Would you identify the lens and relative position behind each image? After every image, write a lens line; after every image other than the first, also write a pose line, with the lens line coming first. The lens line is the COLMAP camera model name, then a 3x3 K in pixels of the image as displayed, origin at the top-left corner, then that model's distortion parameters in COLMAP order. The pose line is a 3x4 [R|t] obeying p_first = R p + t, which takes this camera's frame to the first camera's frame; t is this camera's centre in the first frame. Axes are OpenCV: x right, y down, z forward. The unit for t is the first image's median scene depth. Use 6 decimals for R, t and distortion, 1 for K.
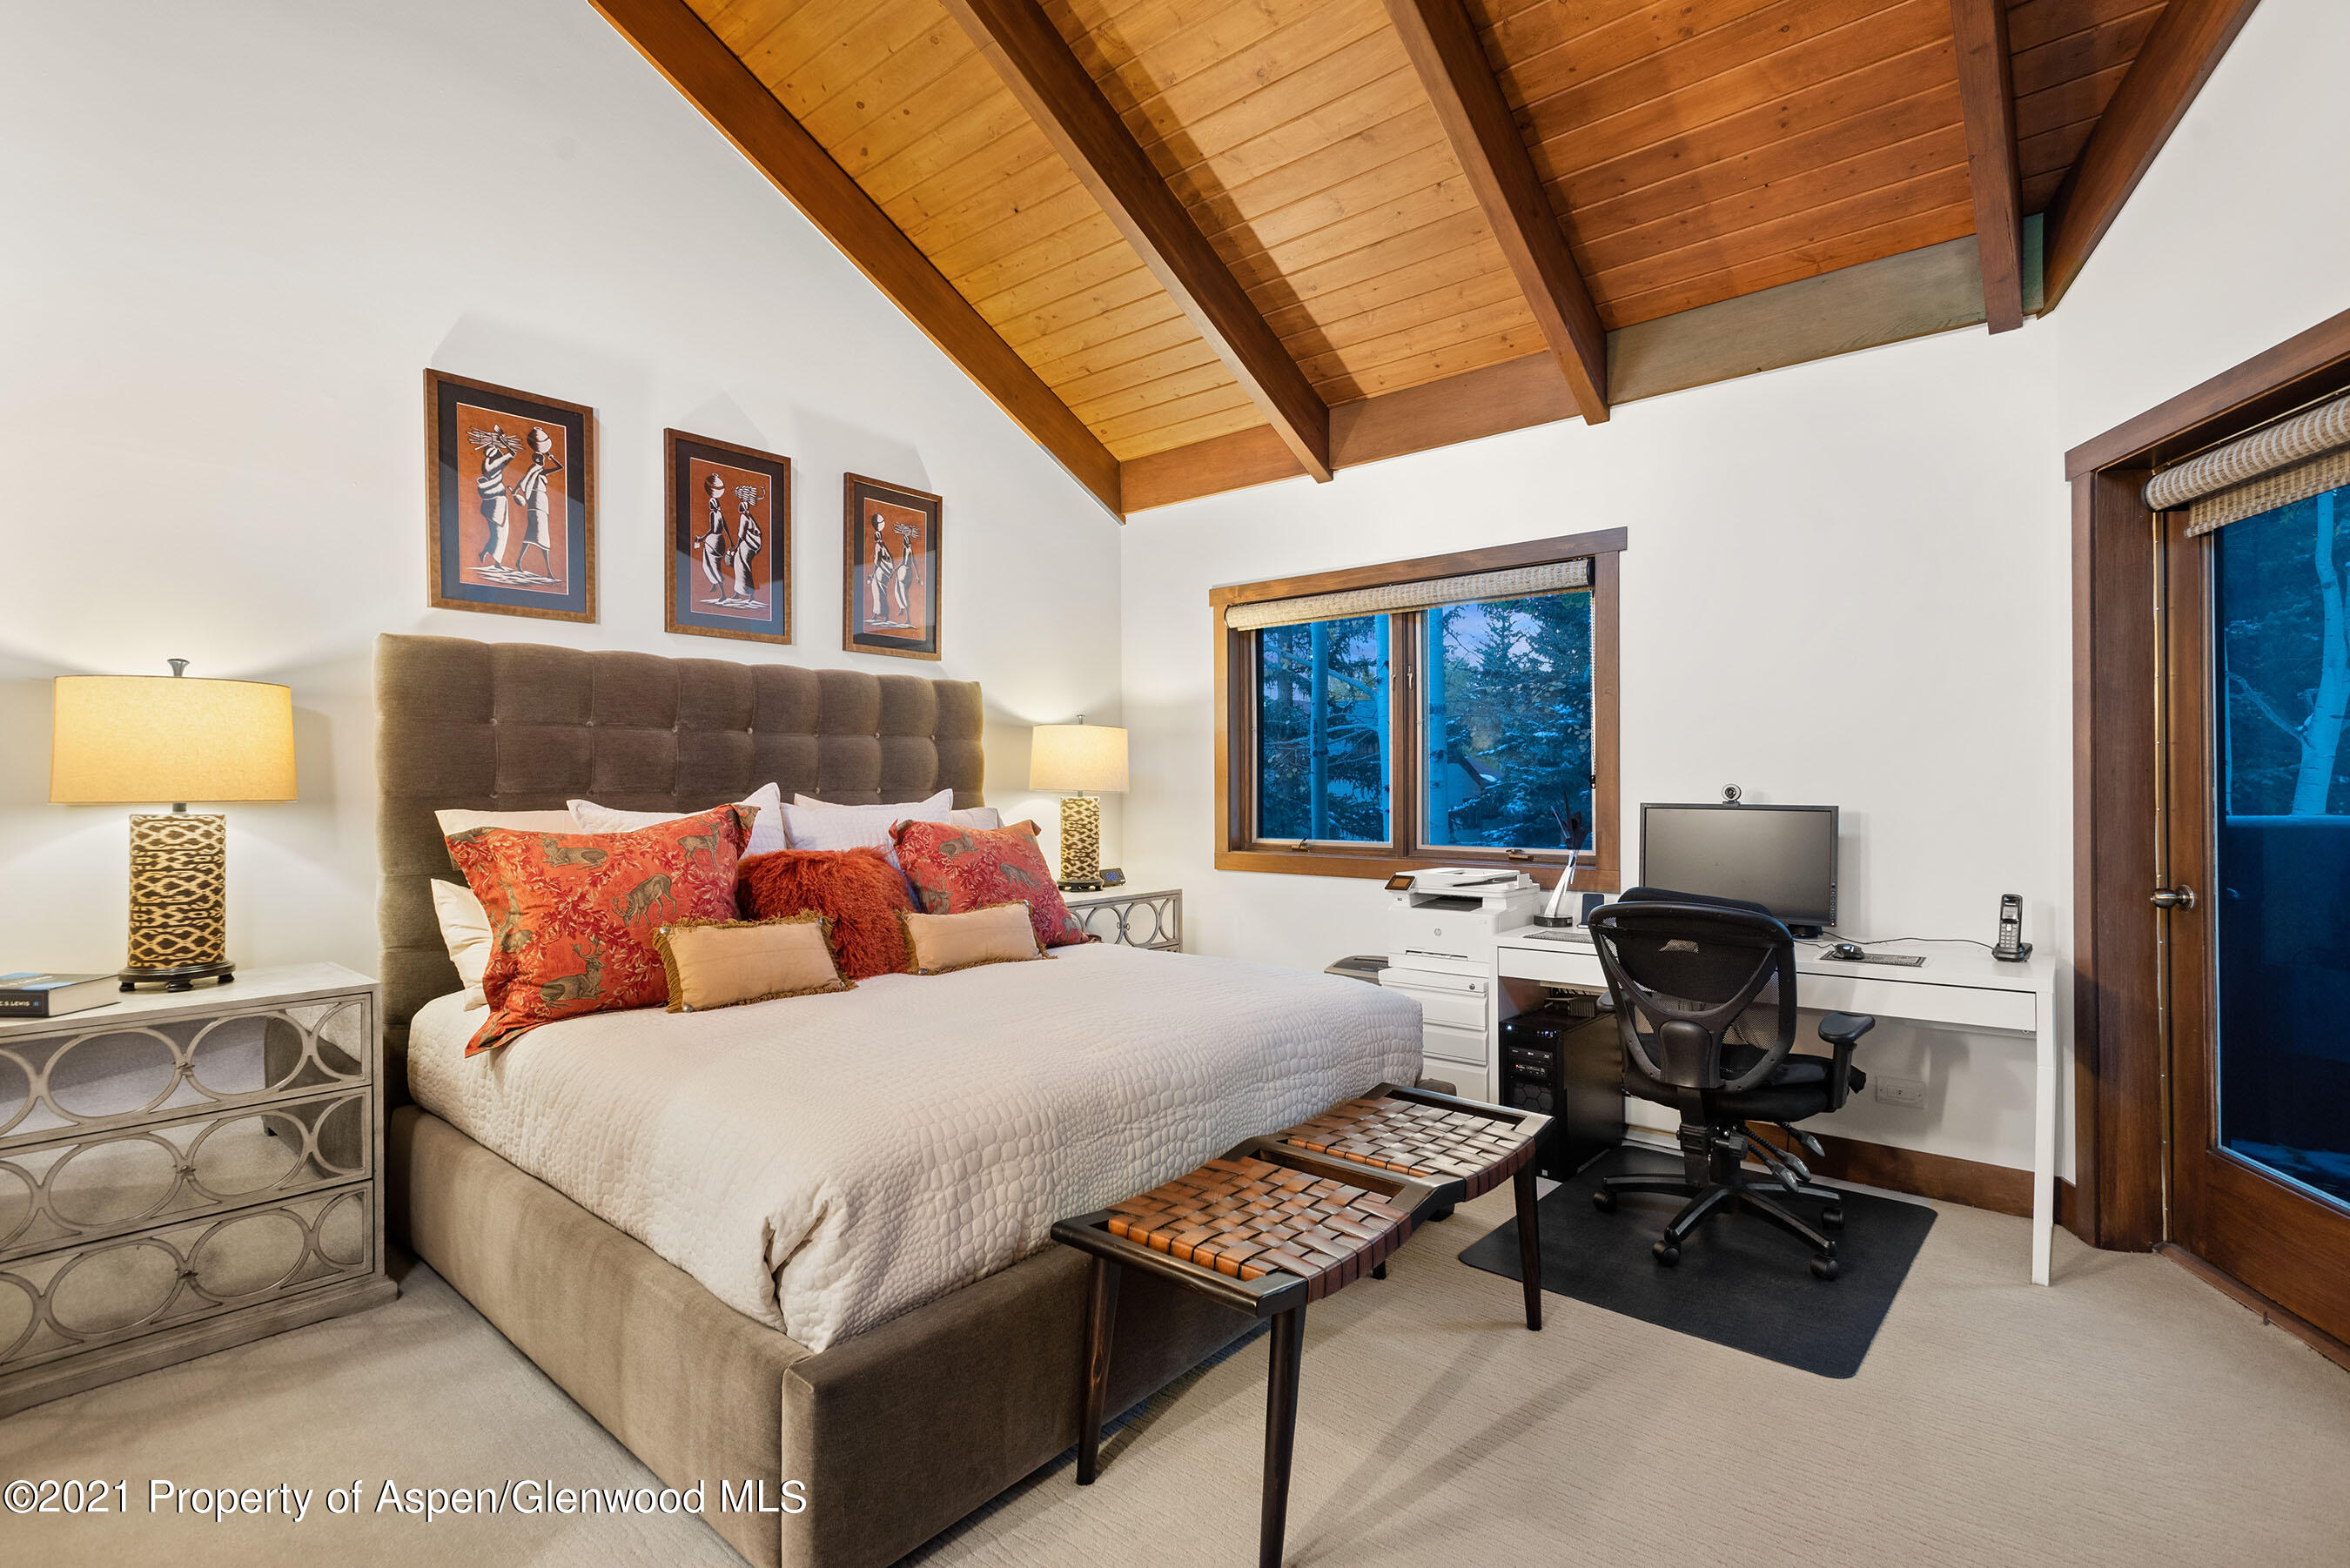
lens RADIAL K [[1113.2, 0, 1176.0], [0, 1113.2, 774.4], [0, 0, 1]] dist [0.014209, -0.001473]
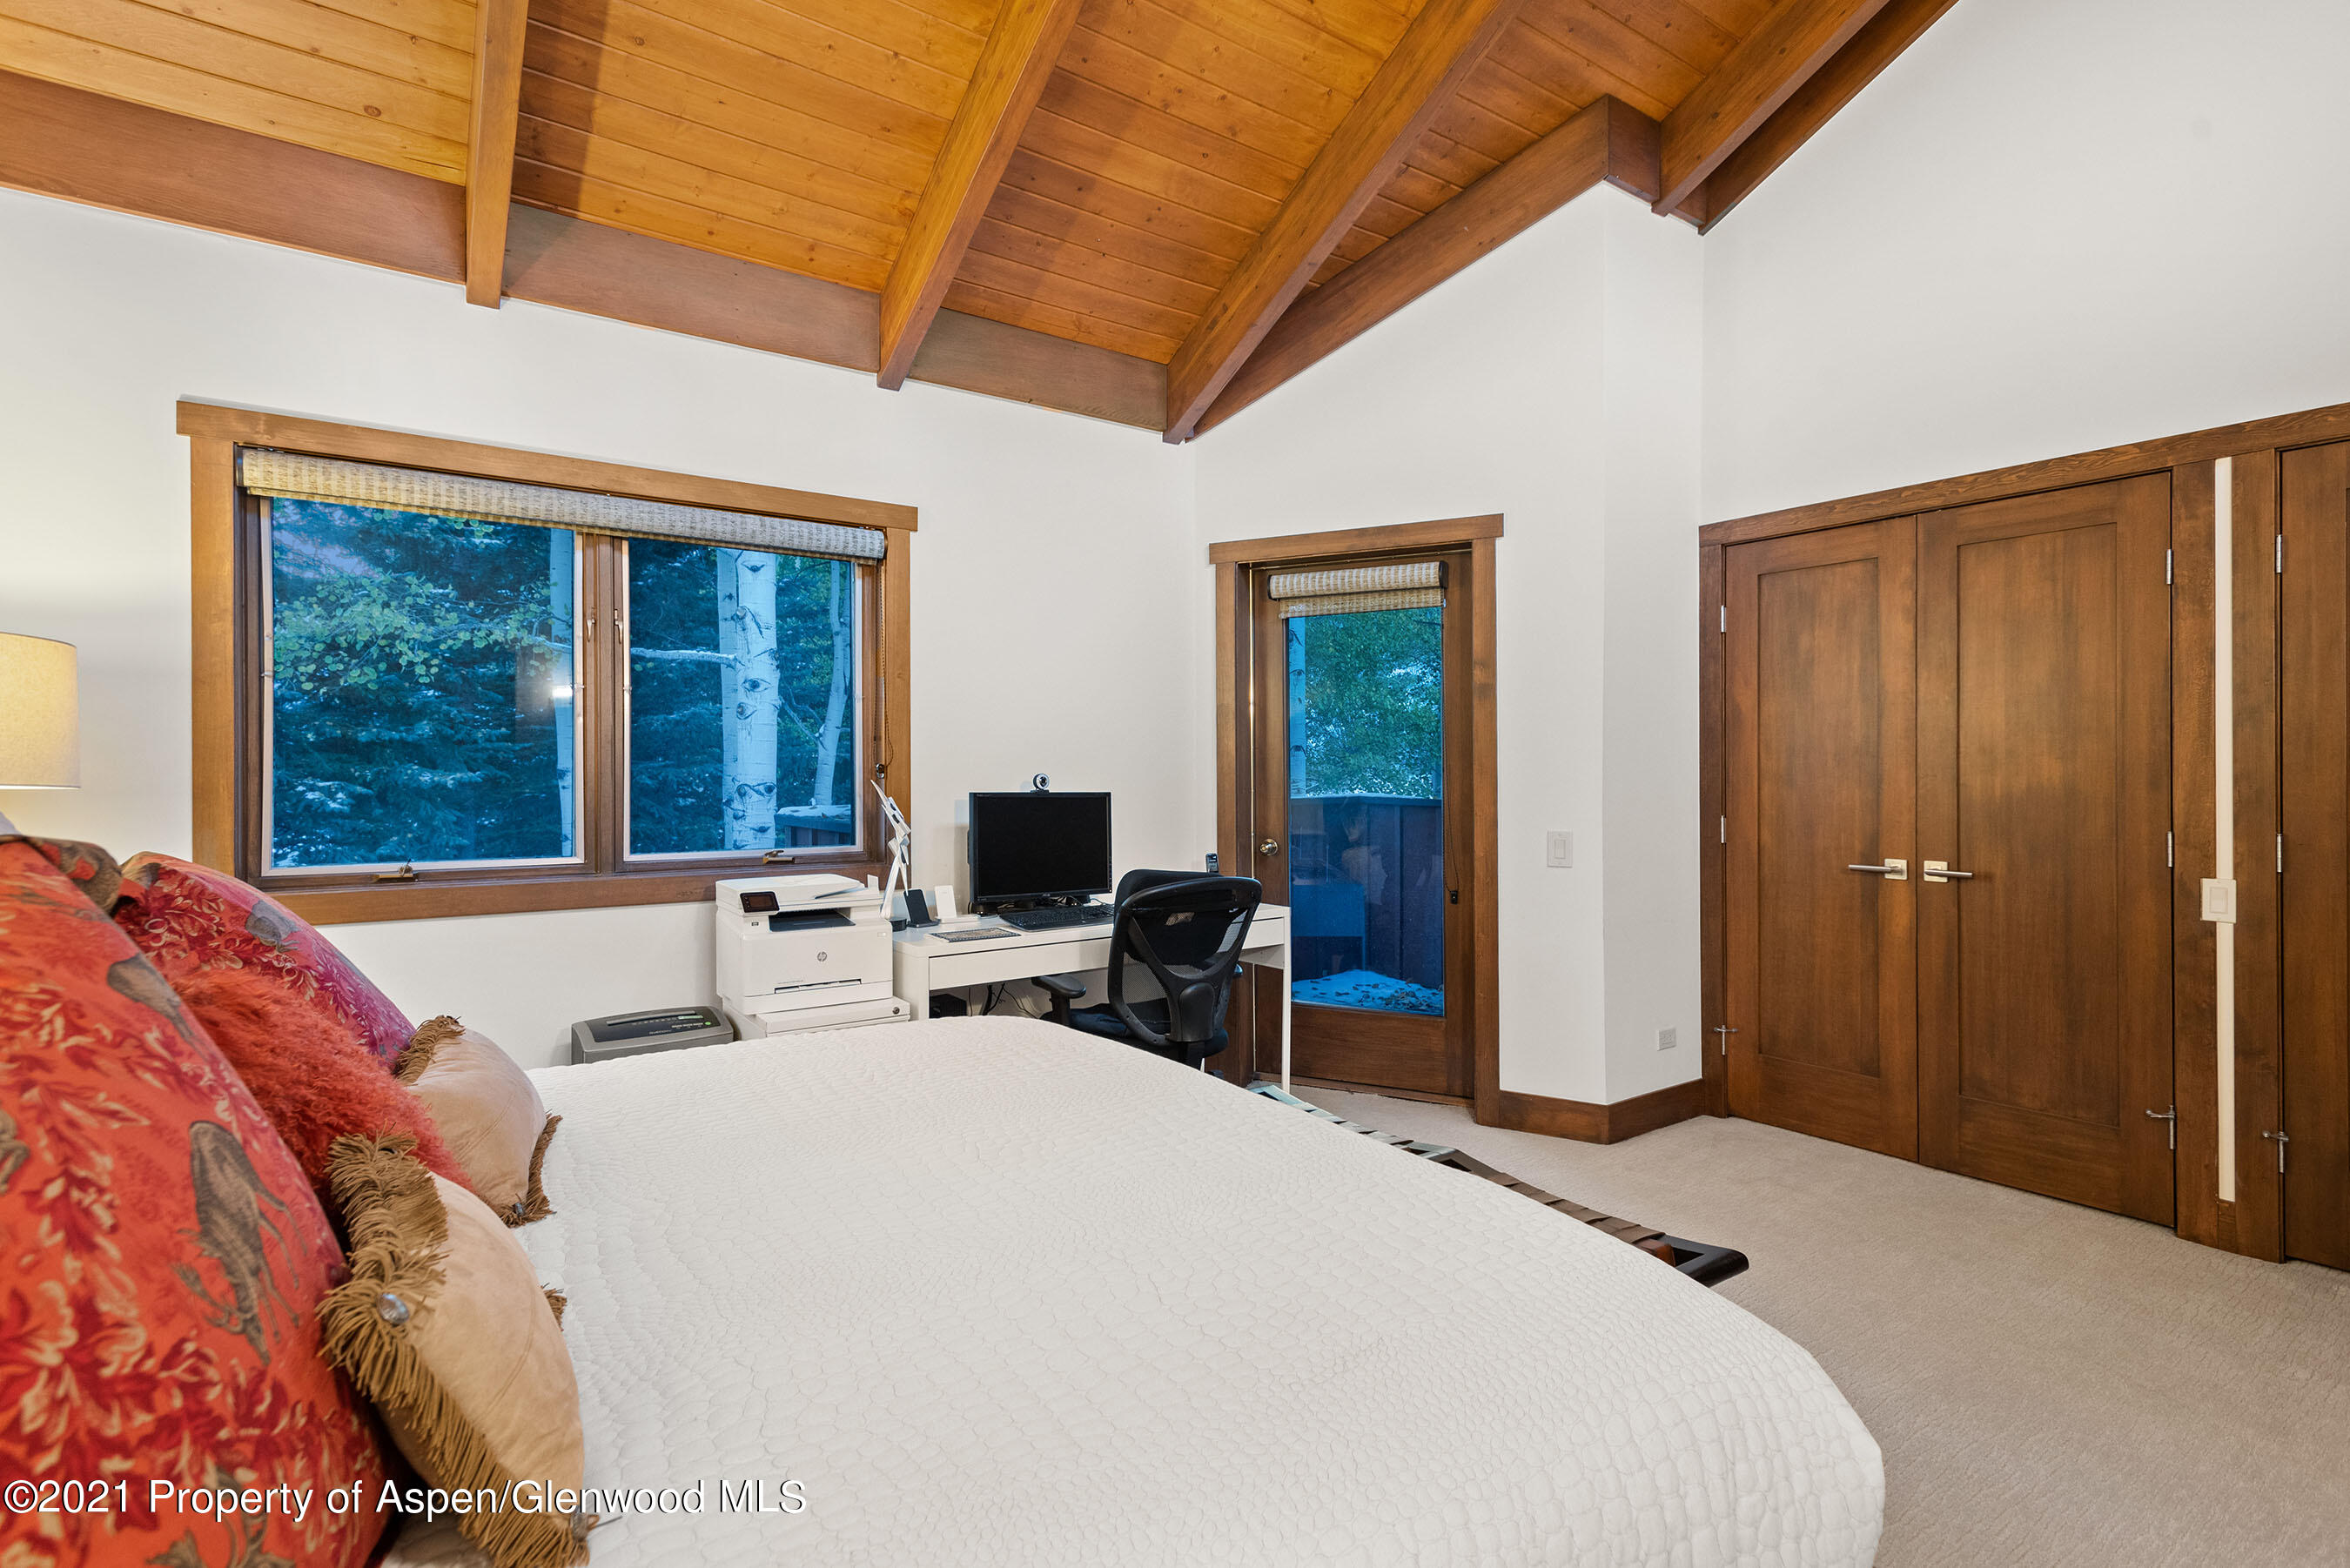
lens RADIAL K [[1113.2, 0, 1176.0], [0, 1113.2, 774.4], [0, 0, 1]] dist [0.014209, -0.001473]
pose [[0.260434, 0.004158, 0.965483, -0.467002], [-0.009038, 0.999957, -0.001868, 0.008252], [-0.965449, -0.008240, 0.260460, 0.527287]]
